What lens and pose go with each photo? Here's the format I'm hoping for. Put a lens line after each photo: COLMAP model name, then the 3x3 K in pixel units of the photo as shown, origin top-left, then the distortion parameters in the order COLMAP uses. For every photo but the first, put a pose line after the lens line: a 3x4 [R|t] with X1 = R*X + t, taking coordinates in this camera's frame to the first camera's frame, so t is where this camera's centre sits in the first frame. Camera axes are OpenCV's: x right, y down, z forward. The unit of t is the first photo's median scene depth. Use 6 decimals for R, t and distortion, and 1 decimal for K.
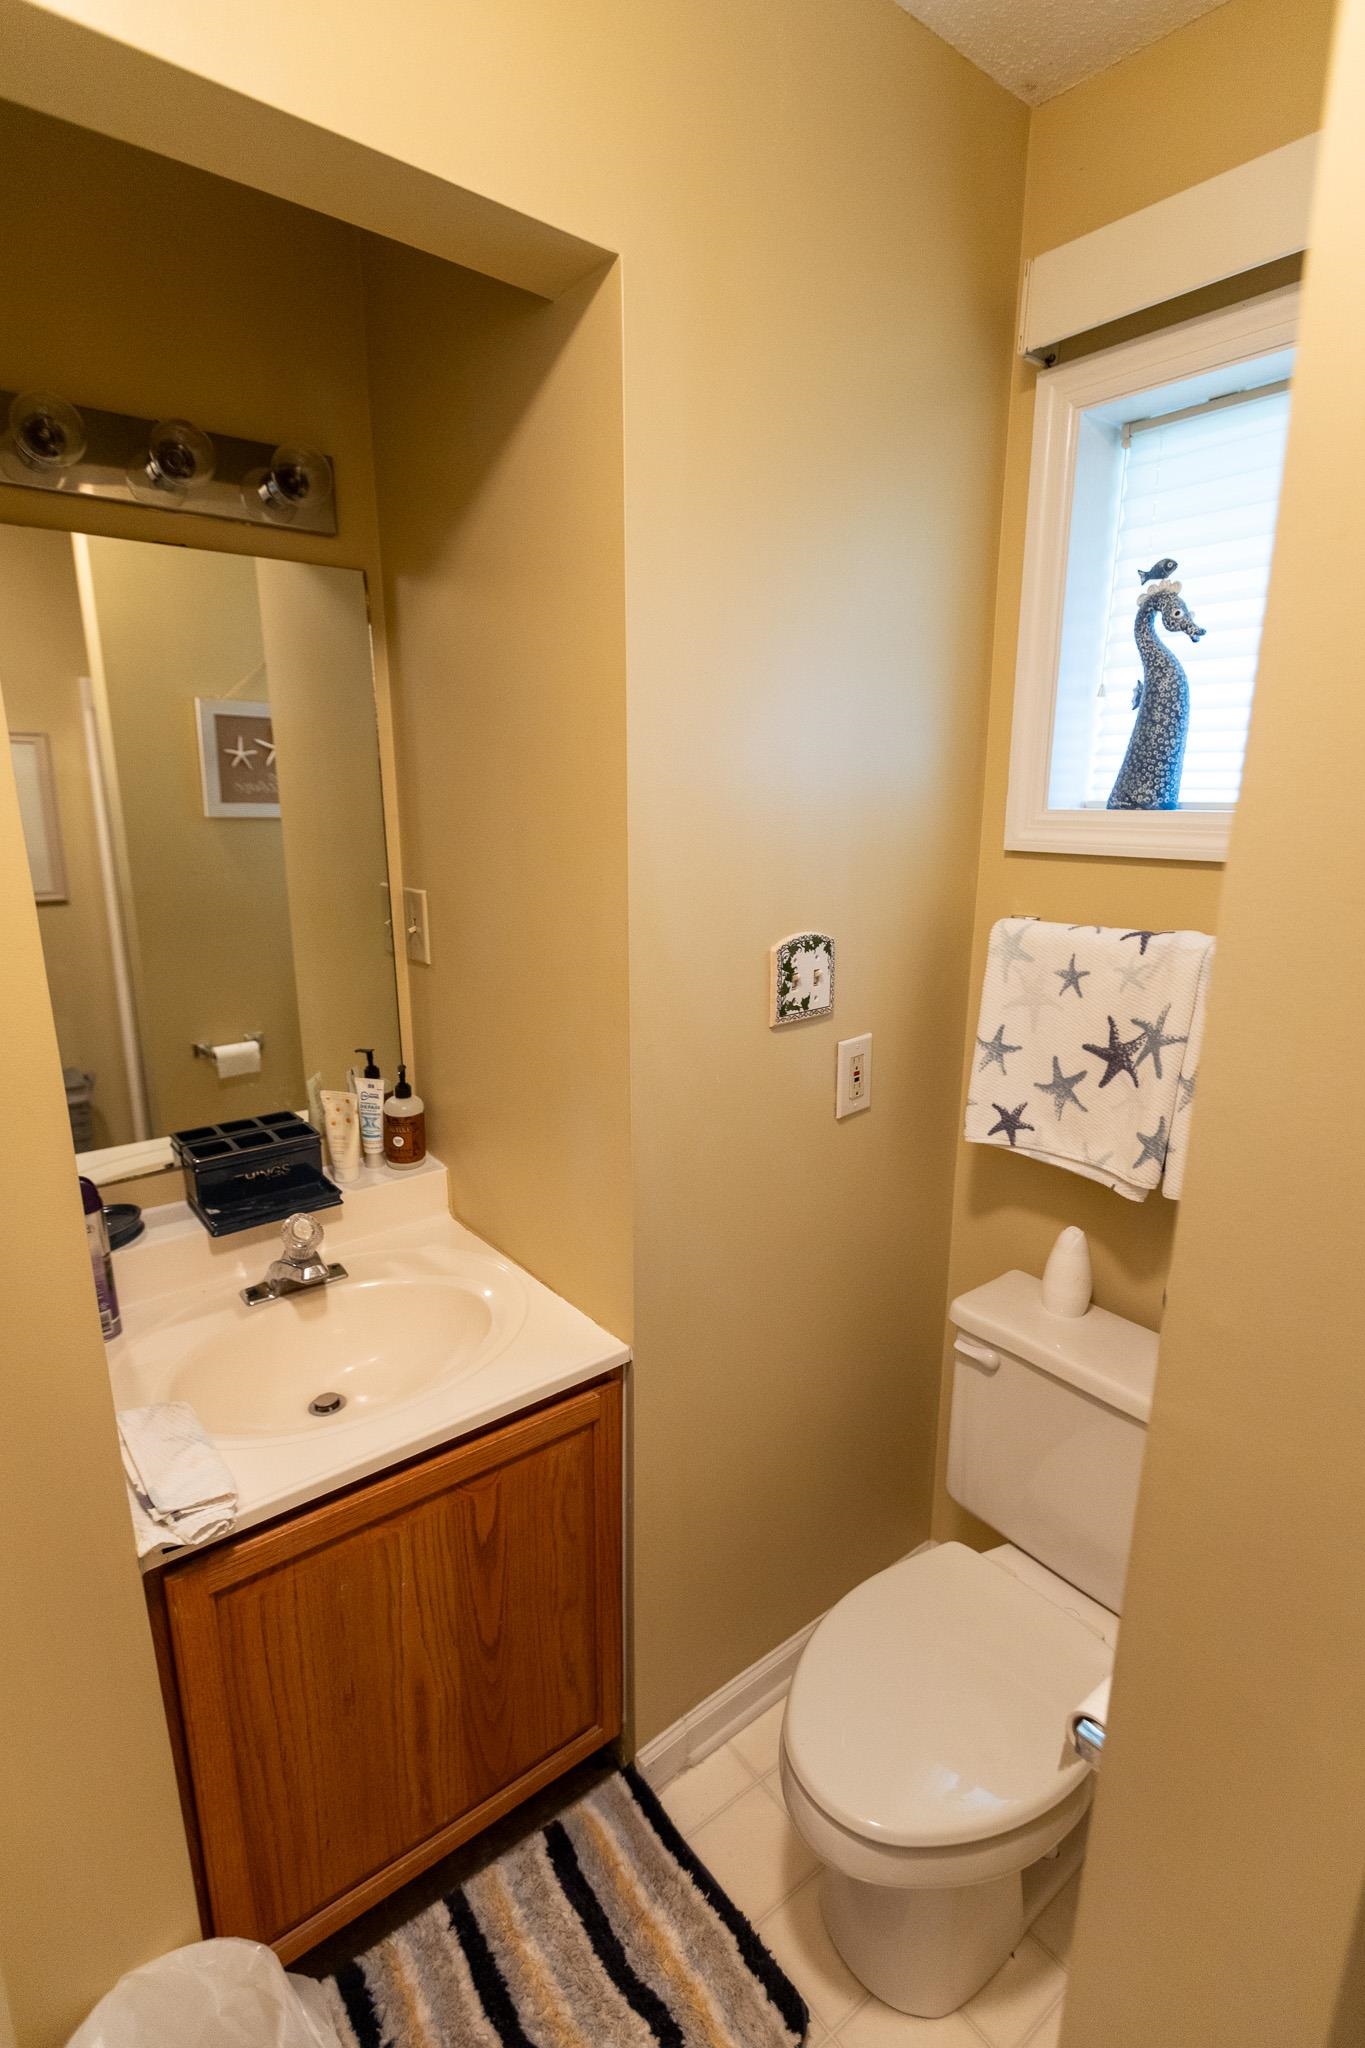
lens RADIAL K [[986.3, 0, 689.5], [0, 986.3, 1029.8], [0, 0, 1]] dist [-0.000136, -0.000661]
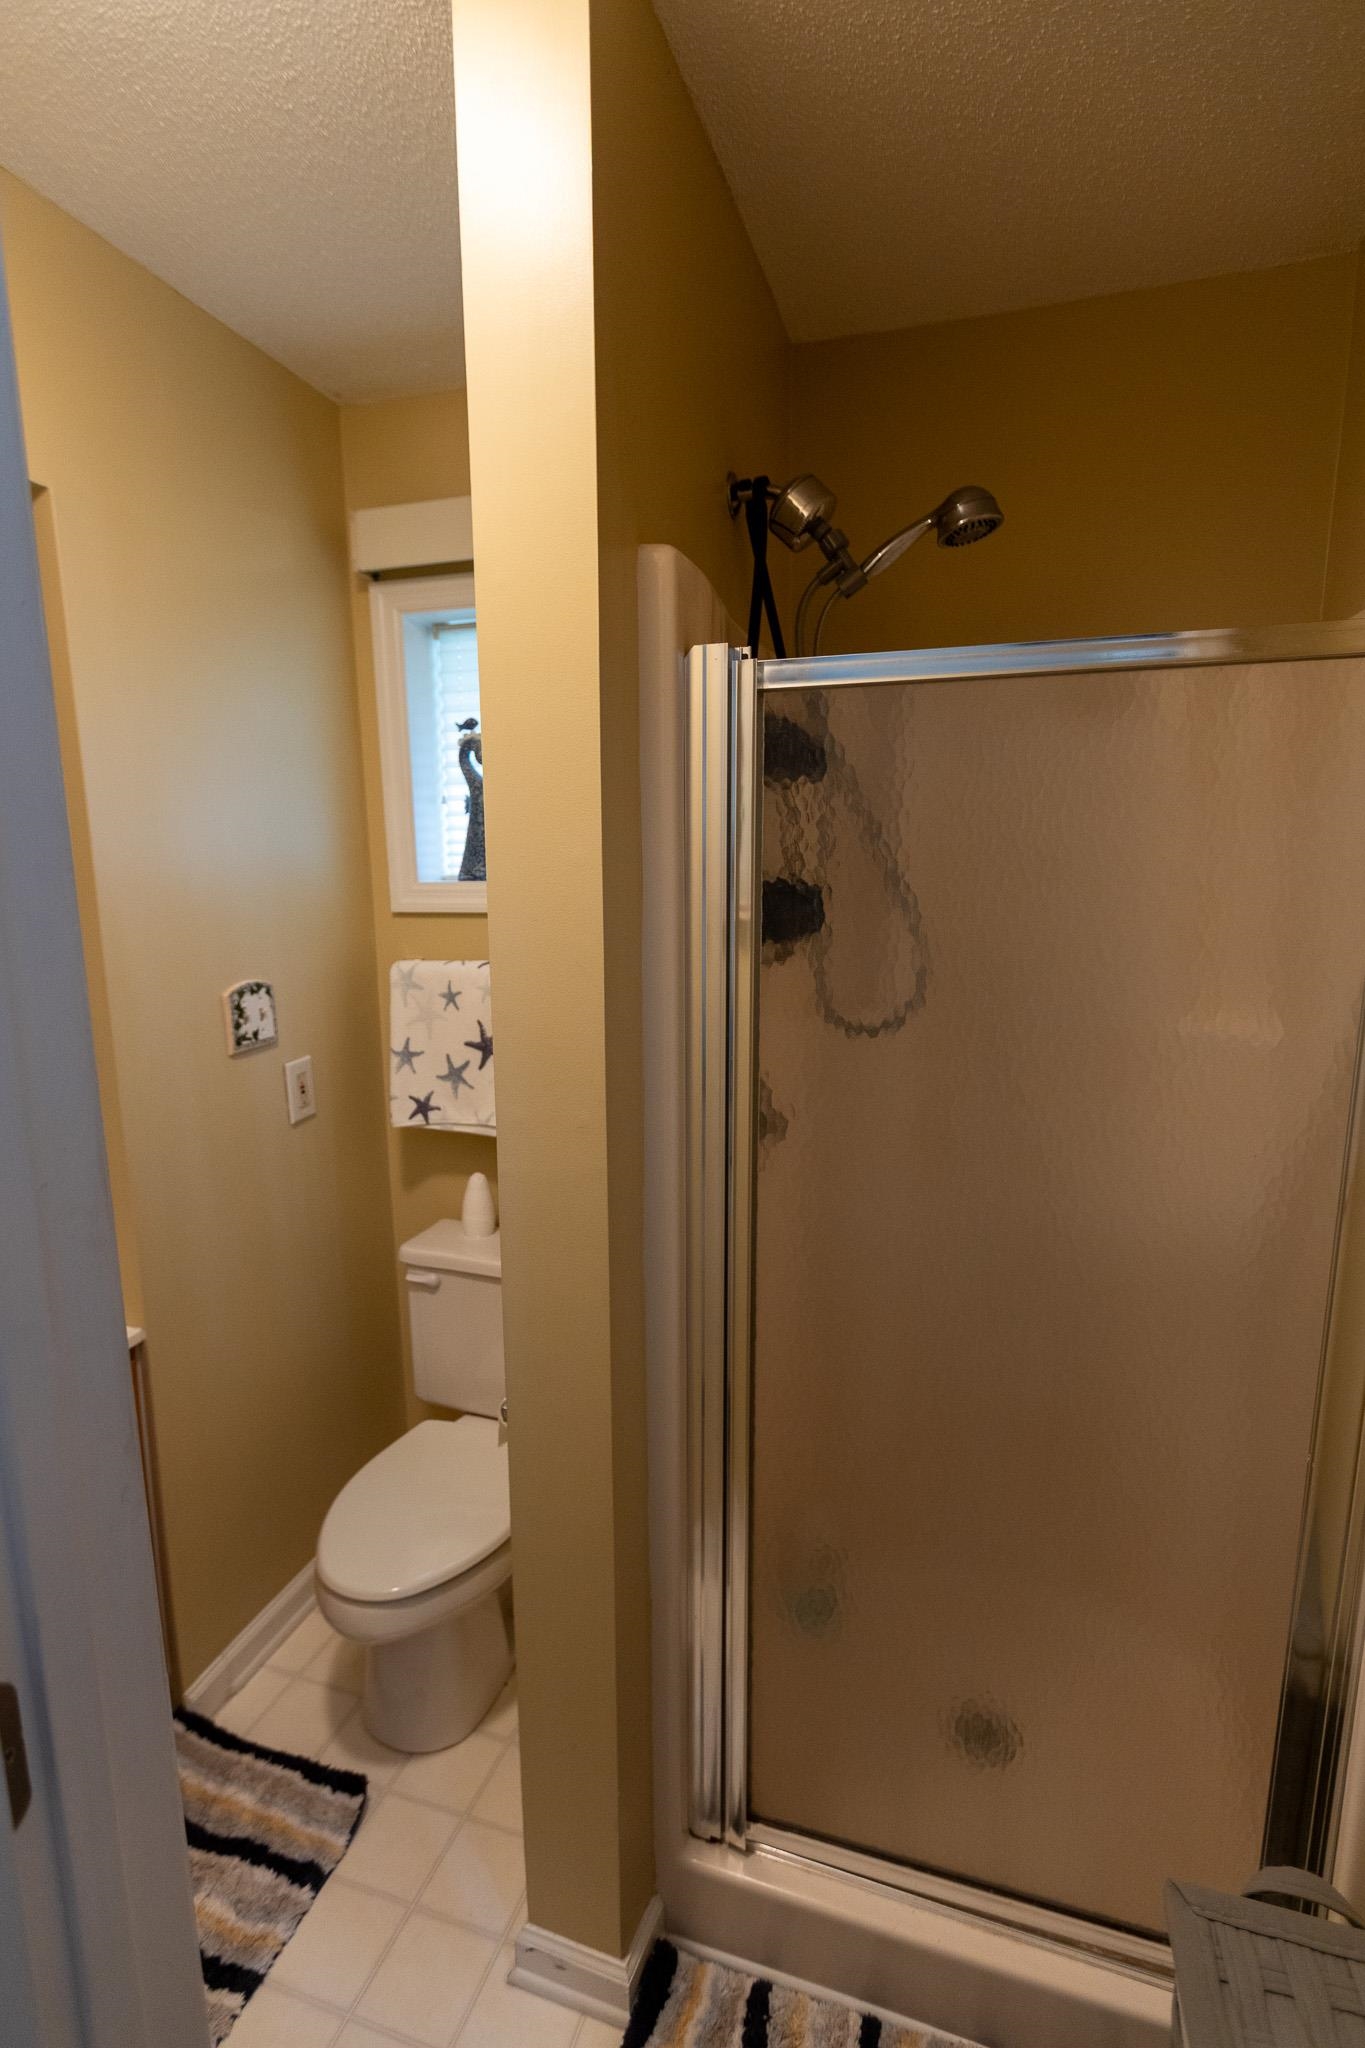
lens RADIAL K [[986.3, 0, 685.6], [0, 986.3, 1028.1], [0, 0, 1]] dist [-0.000136, -0.000661]
pose [[0.829573, -0.107421, 0.547969, -0.120241], [0.146021, 0.988907, -0.027202, 0.080150], [-0.538968, 0.102581, 0.836056, -0.380362]]
